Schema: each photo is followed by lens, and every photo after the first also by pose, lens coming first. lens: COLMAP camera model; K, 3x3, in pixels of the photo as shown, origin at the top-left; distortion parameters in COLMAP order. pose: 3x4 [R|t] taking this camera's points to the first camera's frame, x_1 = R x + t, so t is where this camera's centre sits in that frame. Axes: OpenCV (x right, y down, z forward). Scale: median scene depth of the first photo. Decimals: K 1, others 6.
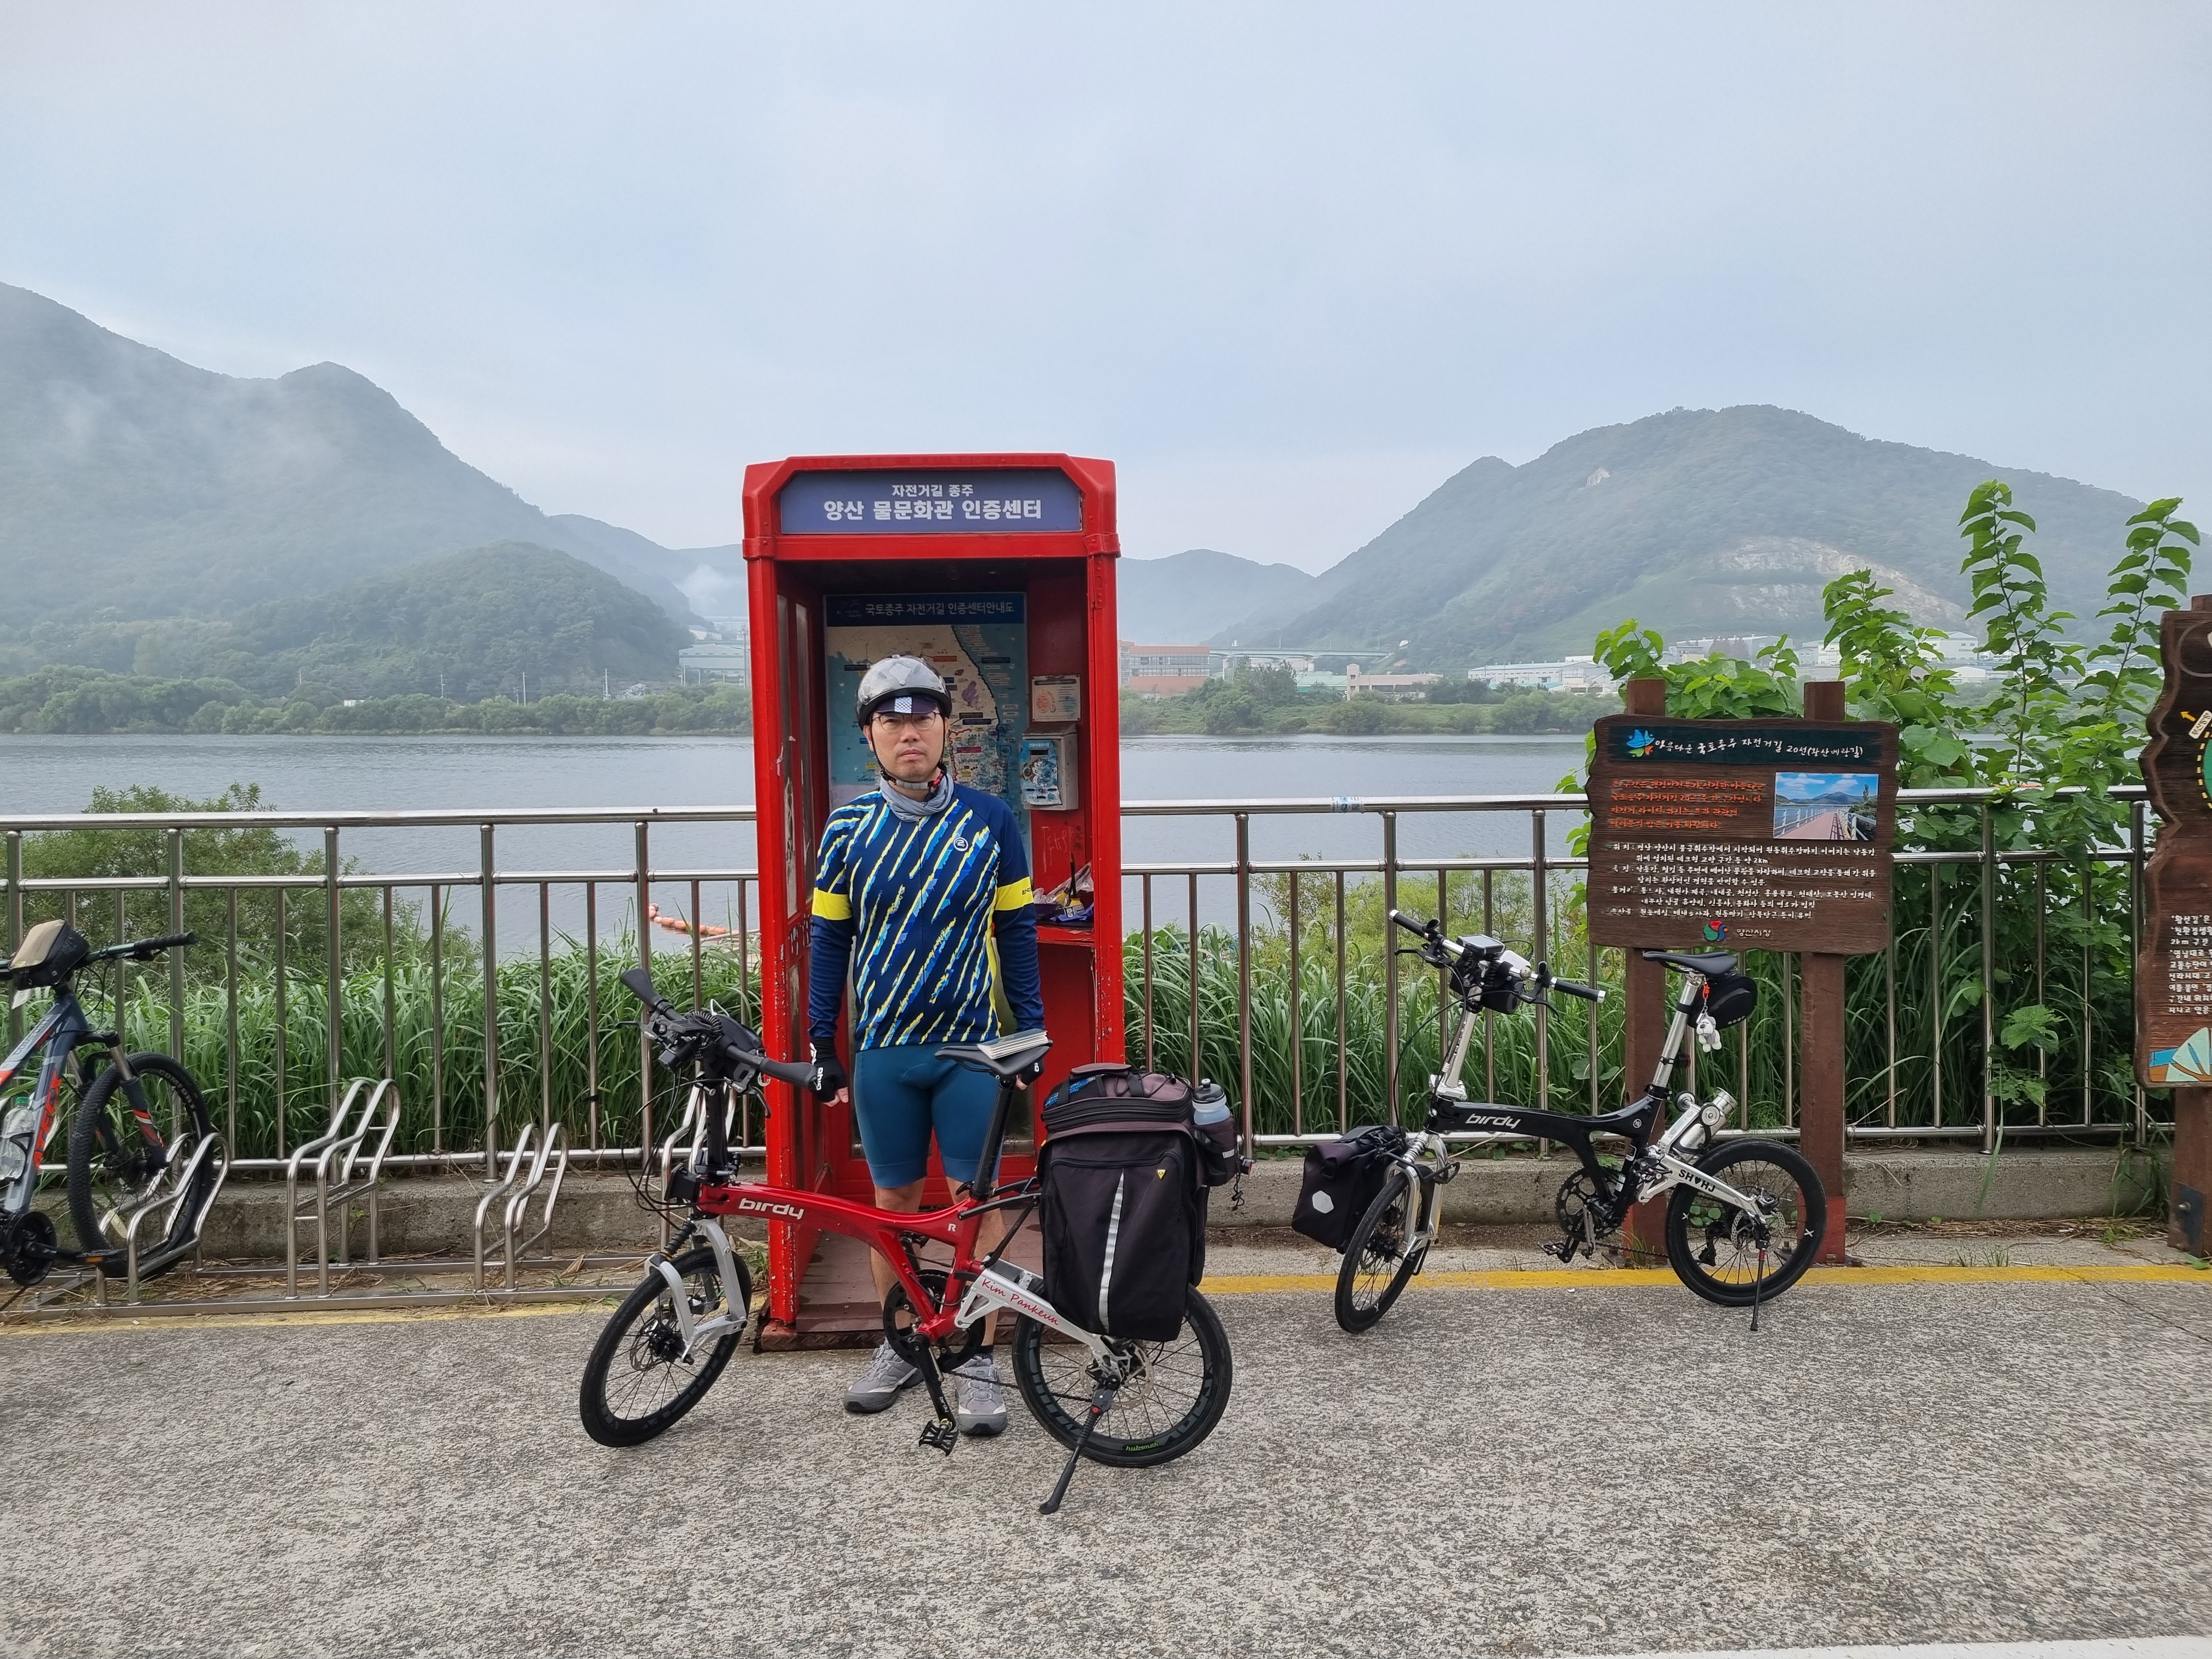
lens RADIAL K [[1669.6, 0, 1111.9], [0, 1669.6, 821.7], [0, 0, 1]] dist [0.058044, -0.033106]
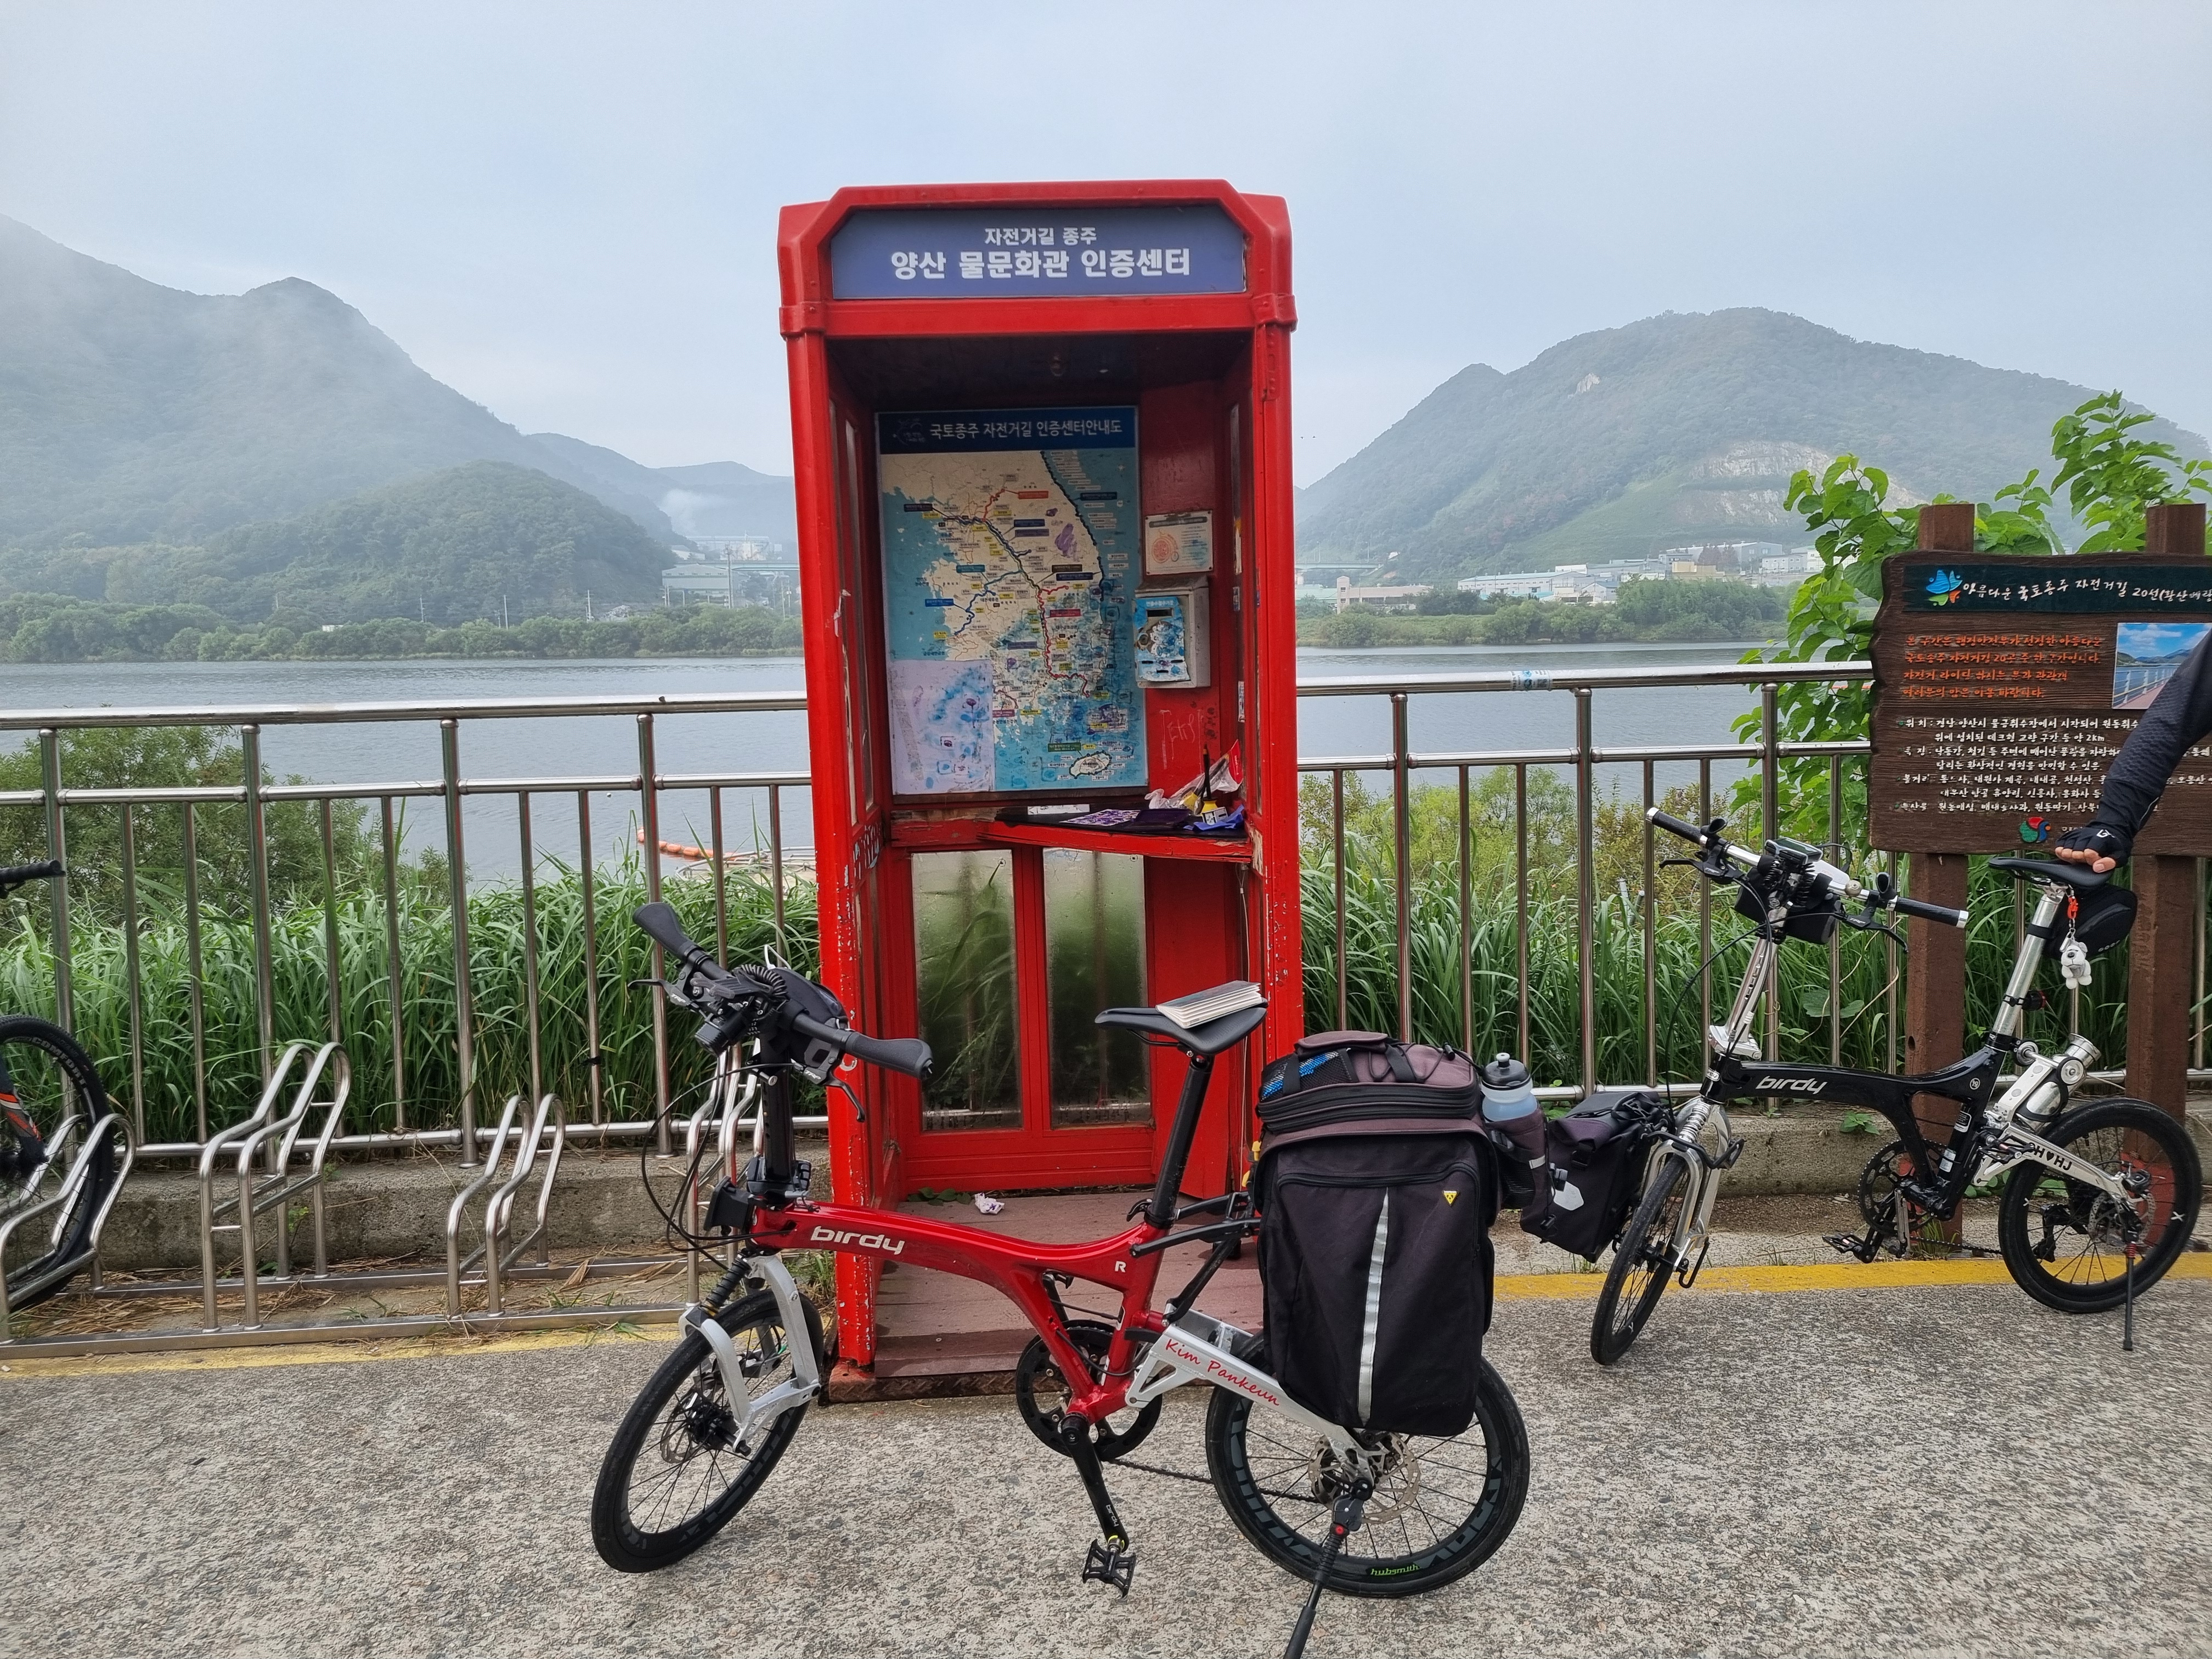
lens RADIAL K [[1669.6, 0, 1121.0], [0, 1669.6, 815.9], [0, 0, 1]] dist [0.058044, -0.033106]
pose [[0.999829, -0.014892, 0.010966, -0.071874], [0.014373, 0.998839, 0.045976, 0.016614], [-0.011638, -0.045811, 0.998882, 0.225114]]
